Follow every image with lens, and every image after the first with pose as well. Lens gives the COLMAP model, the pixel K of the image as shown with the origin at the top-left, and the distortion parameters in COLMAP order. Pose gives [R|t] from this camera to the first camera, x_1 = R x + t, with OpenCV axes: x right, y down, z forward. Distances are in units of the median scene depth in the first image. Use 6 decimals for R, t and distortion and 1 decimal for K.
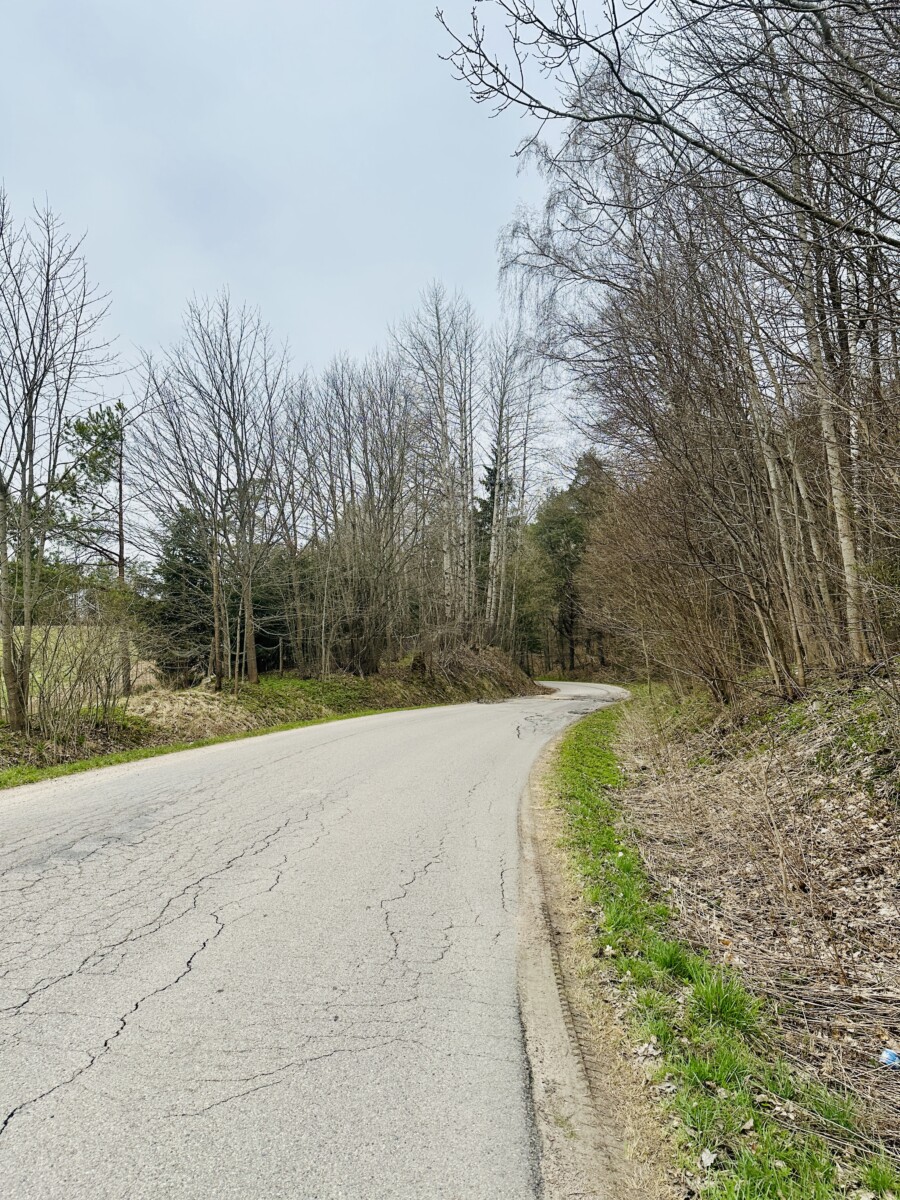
lens RADIAL K [[844.3, 0, 432.9], [0, 844.3, 604.8], [0, 0, 1]] dist [0.042195, -0.041846]
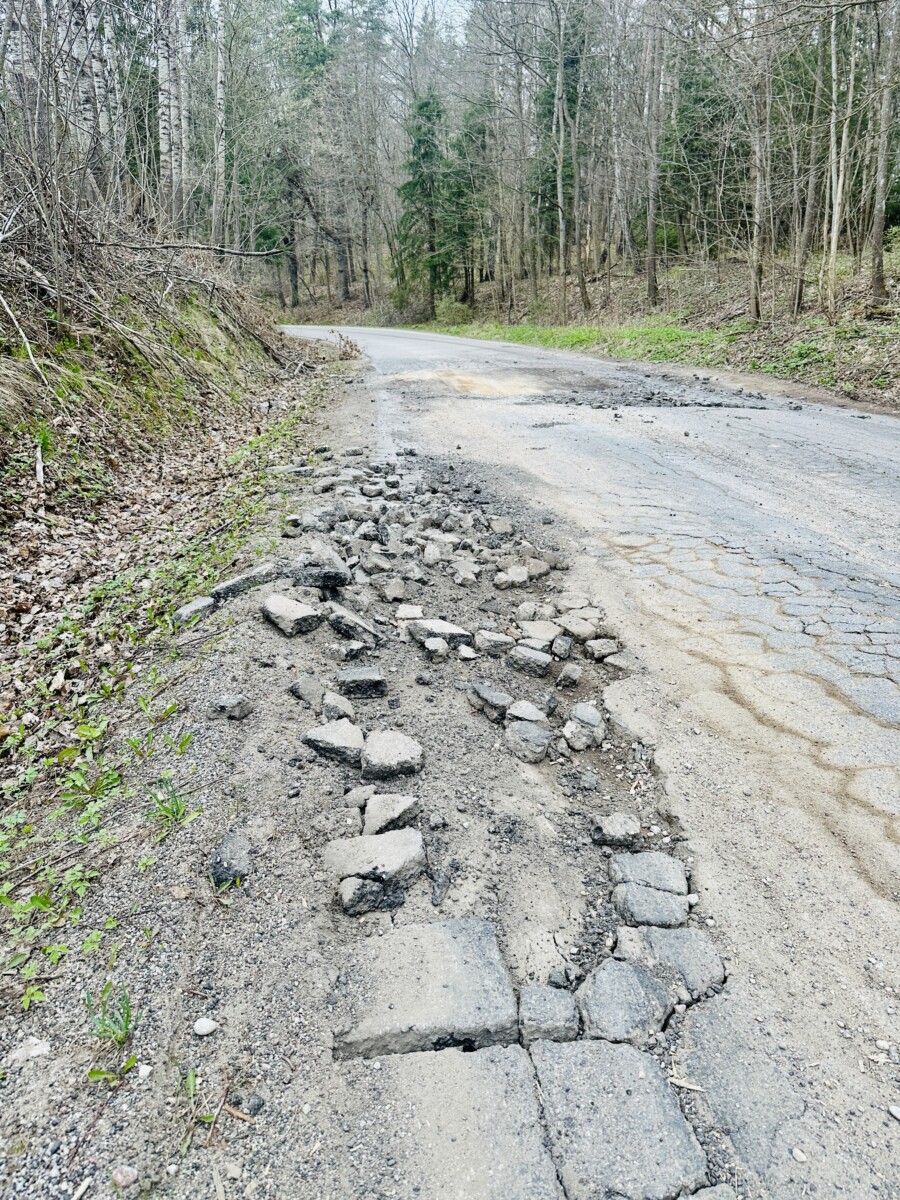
lens RADIAL K [[844.3, 0, 442.2], [0, 844.3, 599.6], [0, 0, 1]] dist [0.042195, -0.041846]
pose [[0.929883, -0.130634, 0.343879, 0.037348], [-0.014030, 0.921545, 0.388017, 0.085700], [-0.367589, -0.365635, 0.855096, 0.922815]]
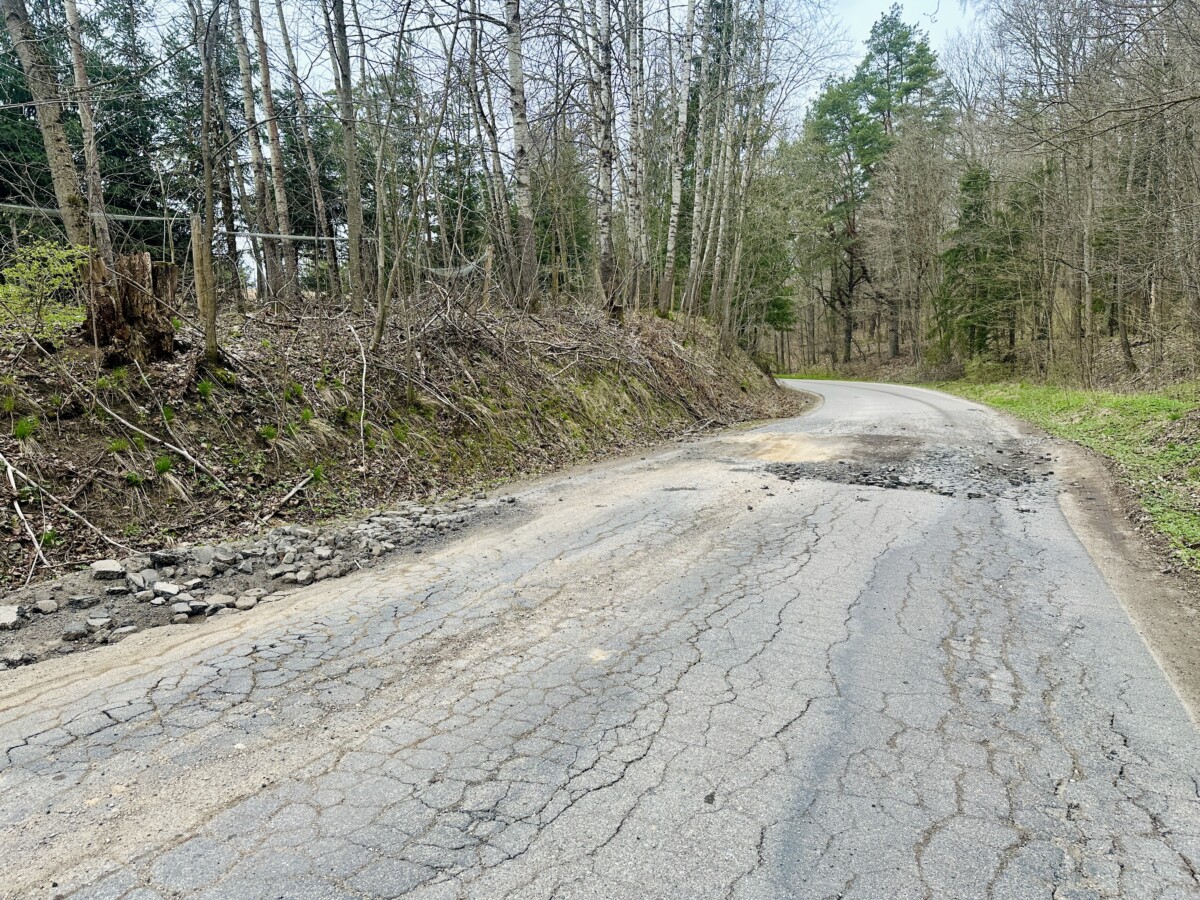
lens RADIAL K [[844.3, 0, 595.2], [0, 844.3, 456.0], [0, 0, 1]] dist [0.042195, -0.041846]
pose [[0.992583, 0.010588, -0.121110, 0.135759], [0.011671, 0.983301, 0.181610, 0.071665], [0.121011, -0.181676, 0.975884, 0.865843]]
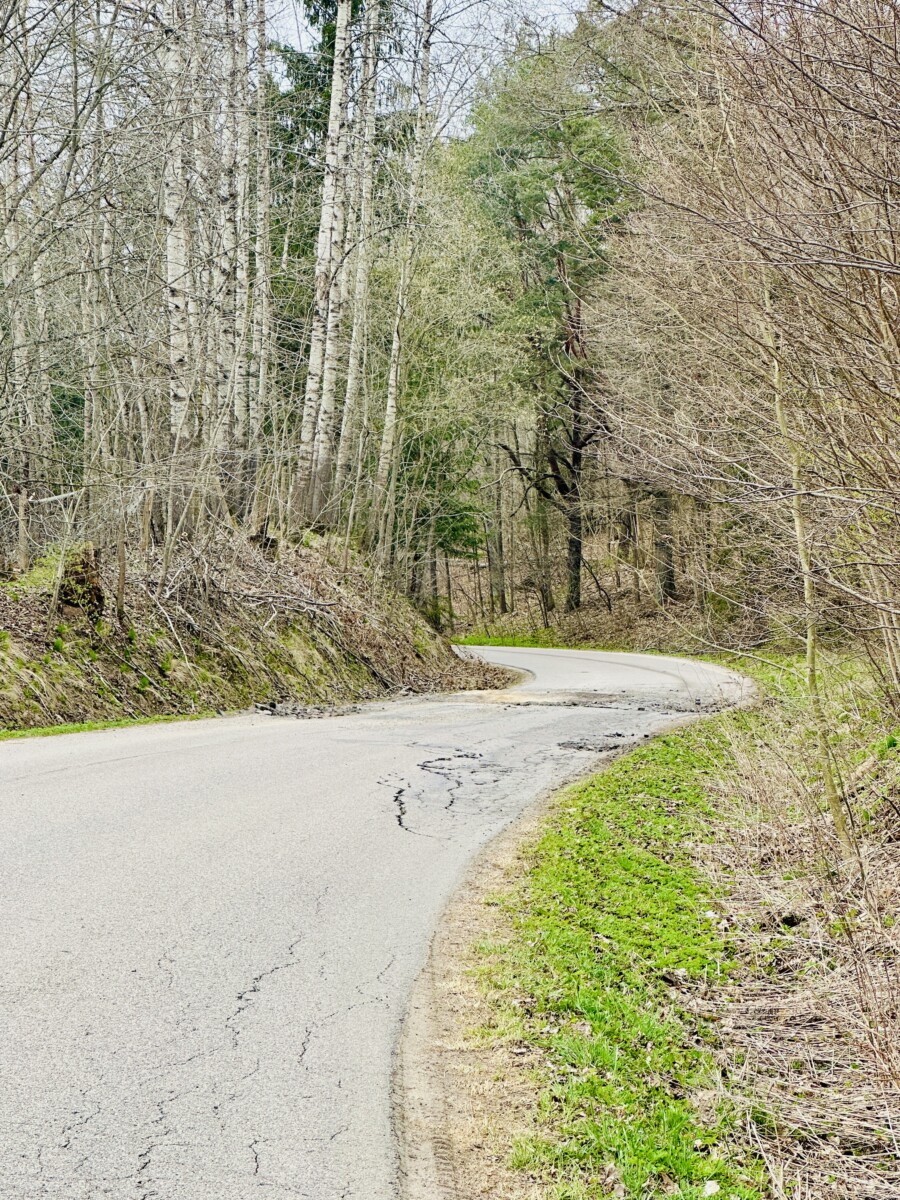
lens RADIAL K [[2751.8, 0, 451.8], [0, 2751.8, 591.3], [0, 0, 1]] dist [0.050104, 0.000000]
pose [[0.992975, 0.009946, 0.117908, -0.000983], [-0.018206, 0.997438, 0.069181, -0.000195], [-0.116917, -0.070841, 0.990612, -0.007115]]
